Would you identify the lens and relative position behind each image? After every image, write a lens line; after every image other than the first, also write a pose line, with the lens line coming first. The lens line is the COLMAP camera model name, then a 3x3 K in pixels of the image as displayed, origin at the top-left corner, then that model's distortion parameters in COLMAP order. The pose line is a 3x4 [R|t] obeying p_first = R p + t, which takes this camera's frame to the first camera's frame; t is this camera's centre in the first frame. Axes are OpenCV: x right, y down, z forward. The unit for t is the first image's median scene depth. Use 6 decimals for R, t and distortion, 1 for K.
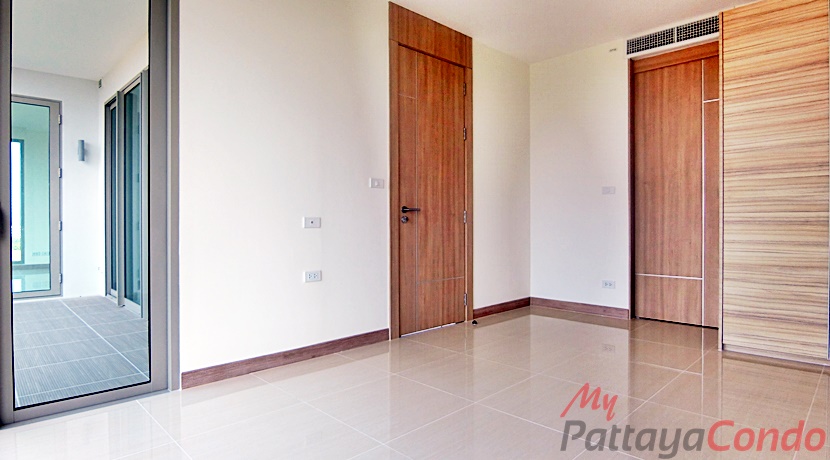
lens RADIAL K [[458.0, 0, 416.7], [0, 458.0, 224.6], [0, 0, 1]] dist [-0.004478, -0.001053]
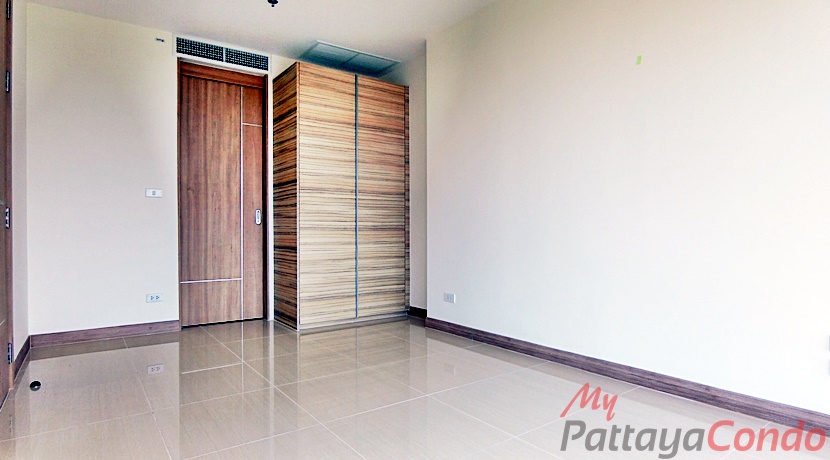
lens RADIAL K [[450.5, 0, 415.0], [0, 450.5, 230.0], [0, 0, 1]] dist [-0.000928, -0.000153]
pose [[0.170976, 0.003651, 0.985268, -0.398572], [0.005403, 0.999975, -0.004643, 0.005007], [-0.985260, 0.006117, 0.170952, 0.375949]]
